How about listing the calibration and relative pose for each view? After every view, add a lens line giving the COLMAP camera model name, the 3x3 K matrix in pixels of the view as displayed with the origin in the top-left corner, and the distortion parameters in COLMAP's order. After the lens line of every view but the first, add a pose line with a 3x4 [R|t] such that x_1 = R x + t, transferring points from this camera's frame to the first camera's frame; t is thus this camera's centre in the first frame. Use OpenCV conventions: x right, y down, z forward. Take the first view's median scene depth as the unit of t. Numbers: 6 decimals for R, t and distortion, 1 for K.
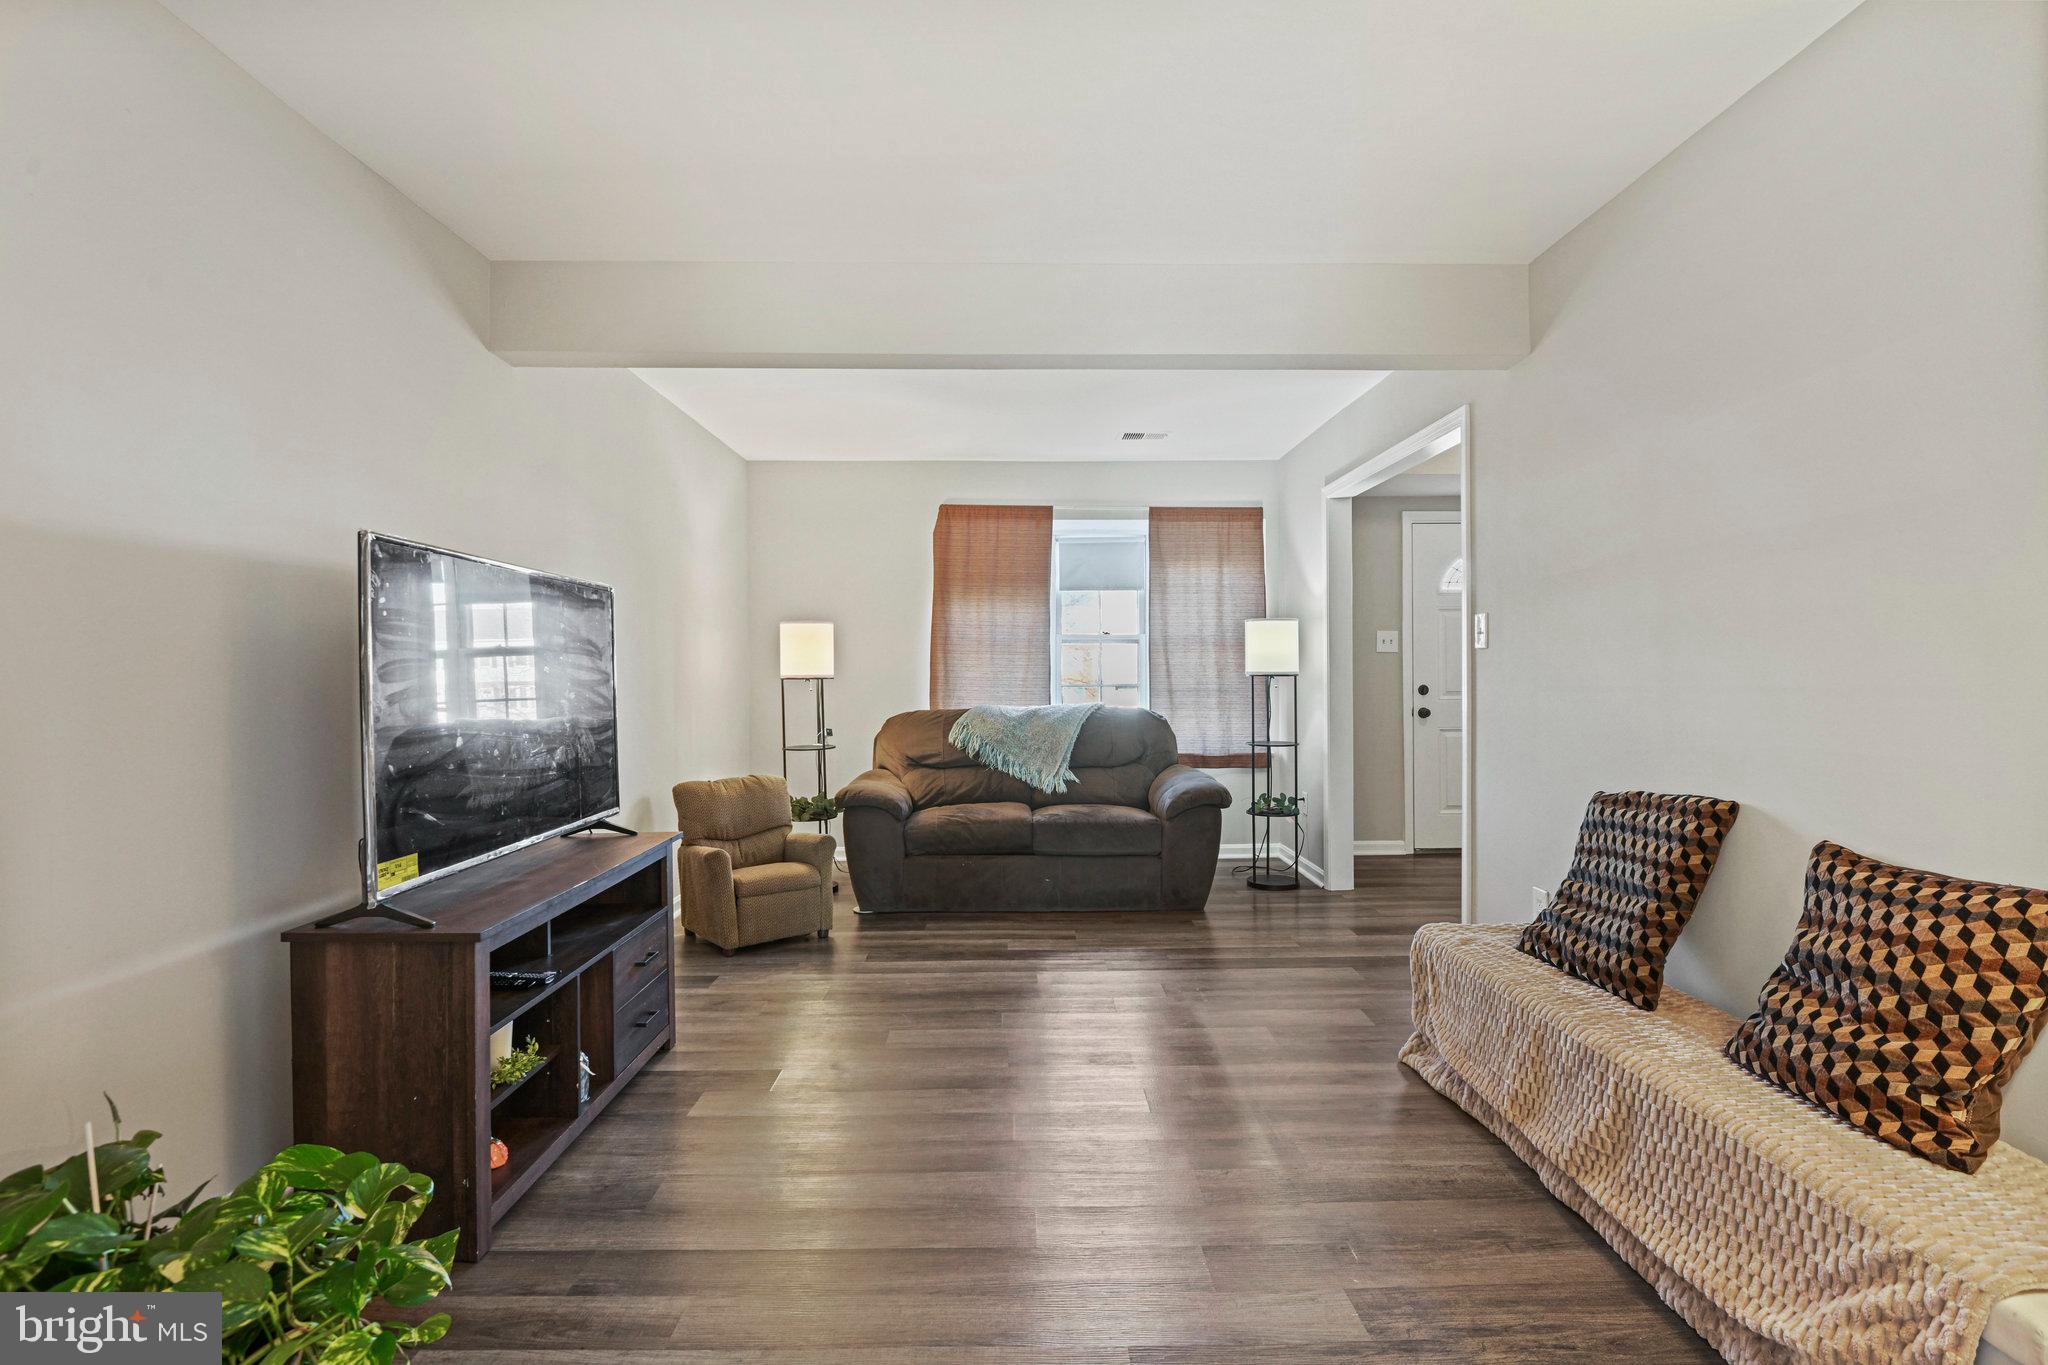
lens RADIAL K [[987.2, 0, 1034.3], [0, 987.2, 673.7], [0, 0, 1]] dist [-0.016516, -0.005259]
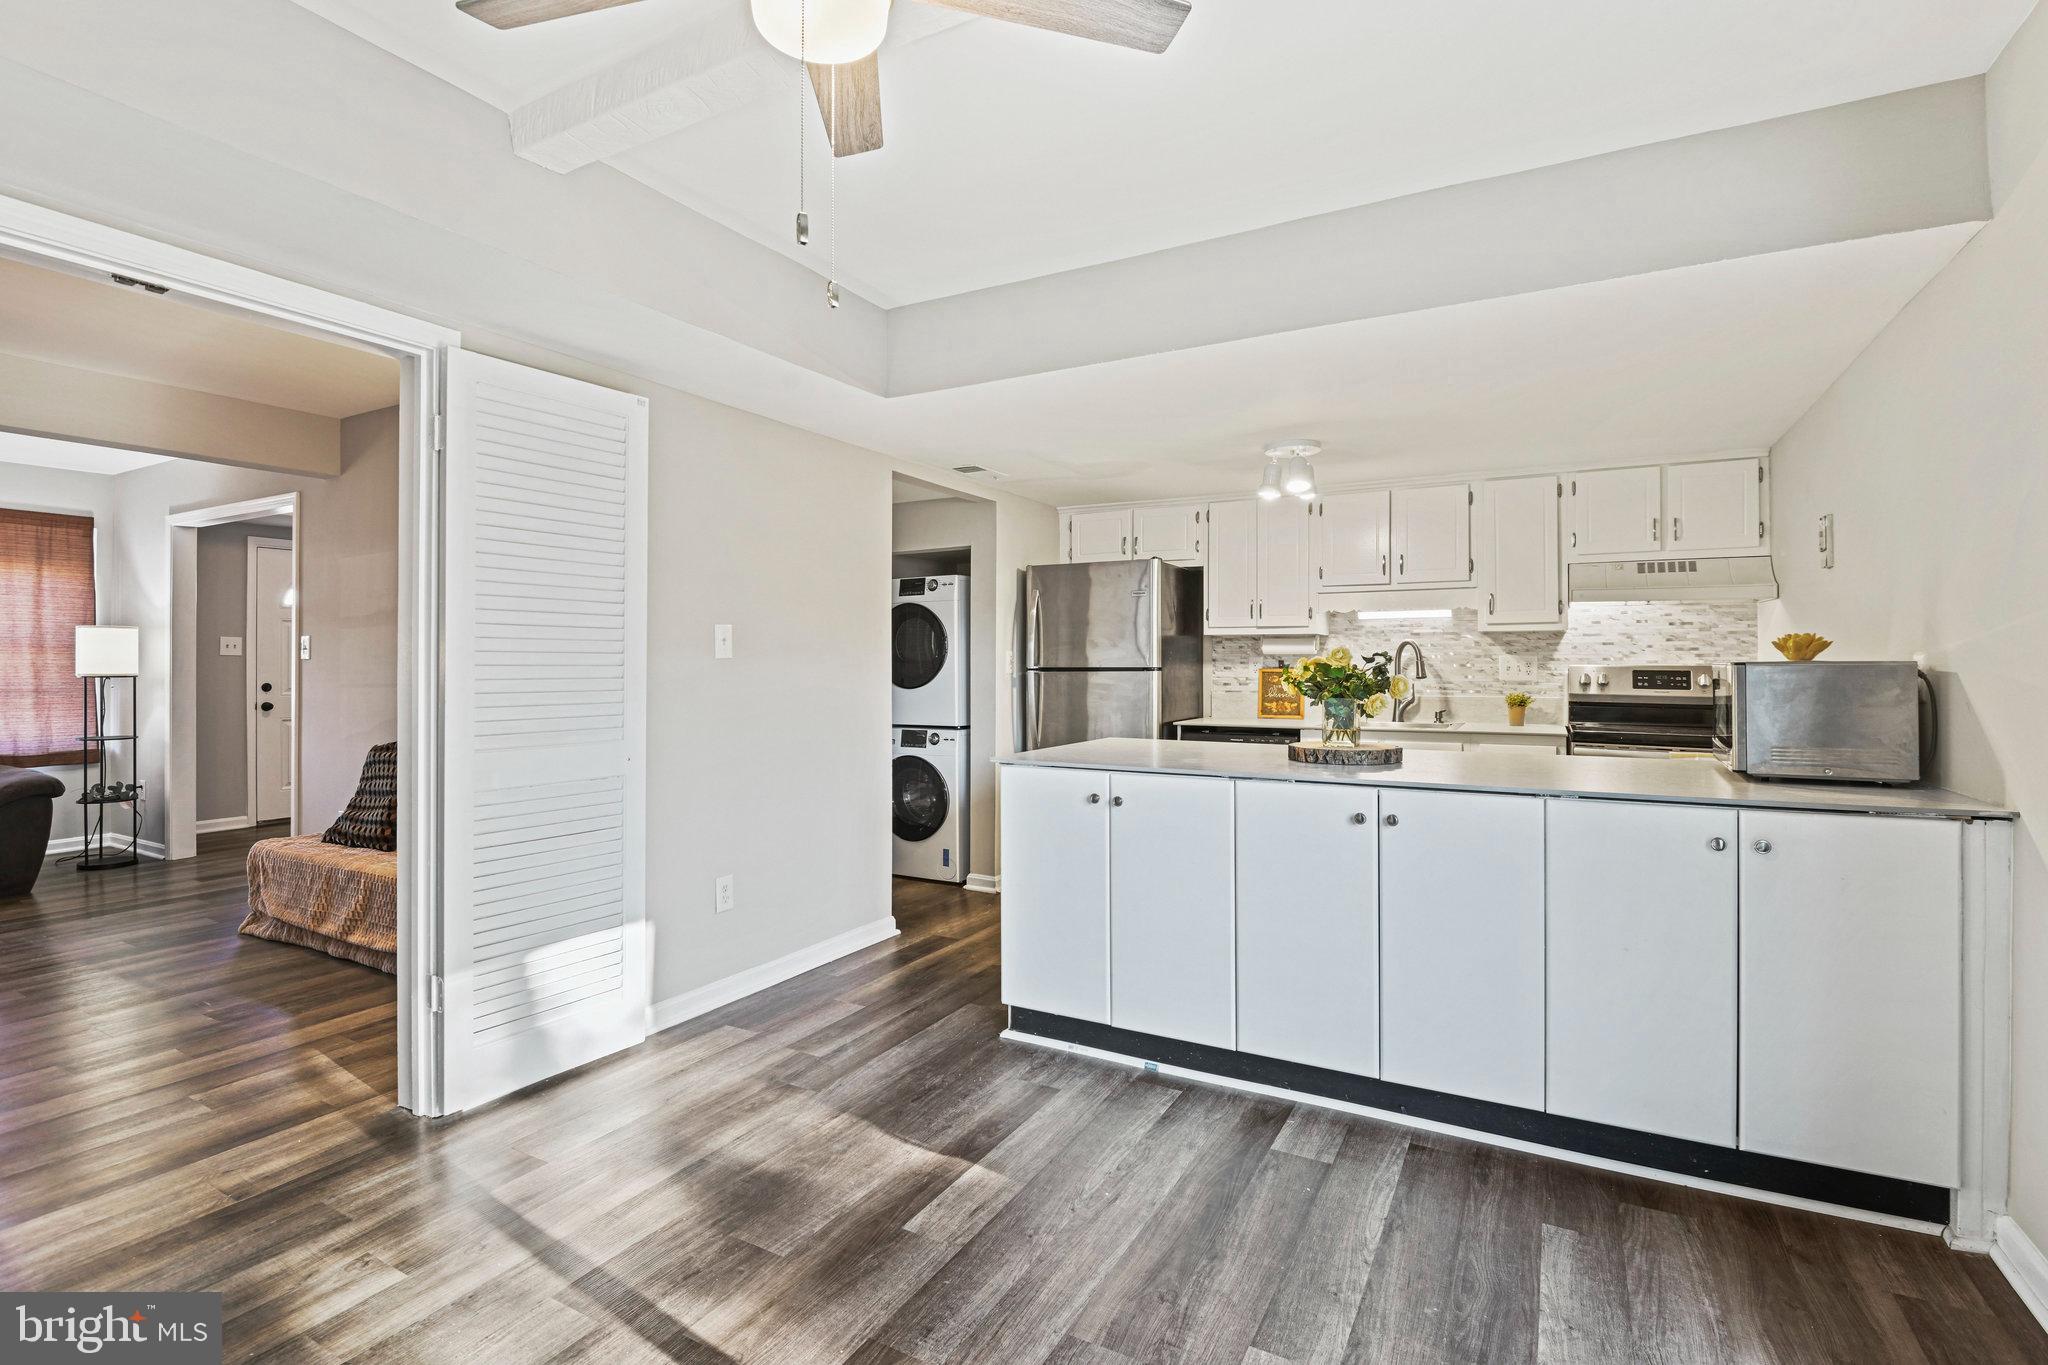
lens RADIAL K [[955.8, 0, 1013.8], [0, 955.8, 656.1], [0, 0, 1]] dist [-0.010122, -0.004852]
pose [[0.511714, 0.009577, 0.859102, -0.177242], [0.000569, 0.999934, -0.011486, -0.010387], [-0.859156, 0.006366, 0.511675, -0.503316]]
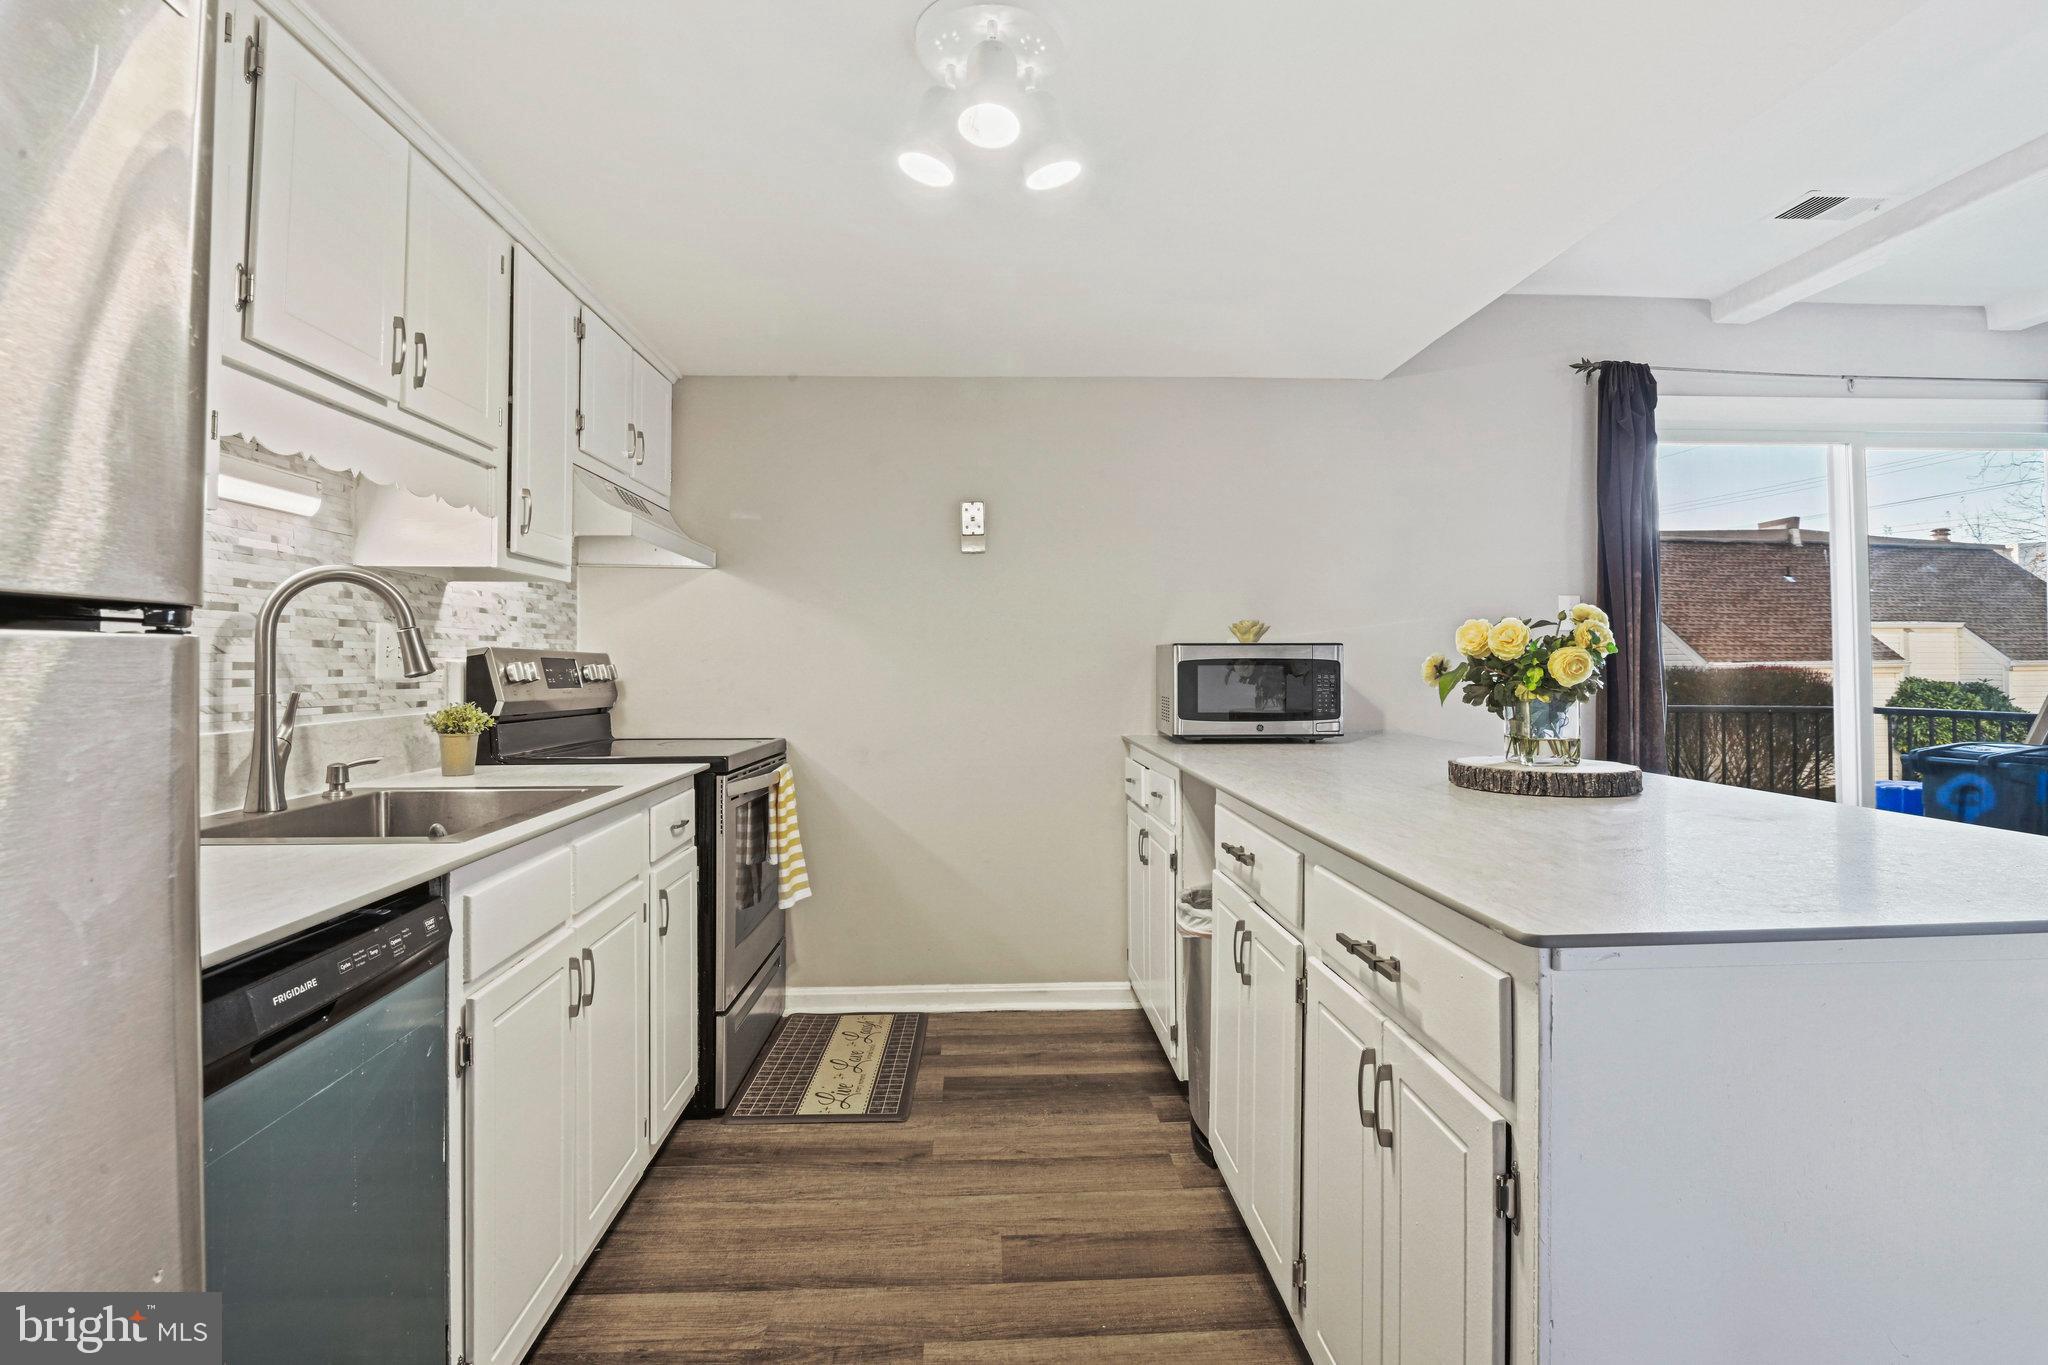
lens RADIAL K [[955.8, 0, 1025.2], [0, 955.8, 645.0], [0, 0, 1]] dist [-0.010122, -0.004852]
pose [[-0.999566, 0.007398, -0.028502, 0.715769], [0.007963, 0.999773, -0.019774, -0.000451], [0.028349, -0.019993, -0.999398, 0.051904]]
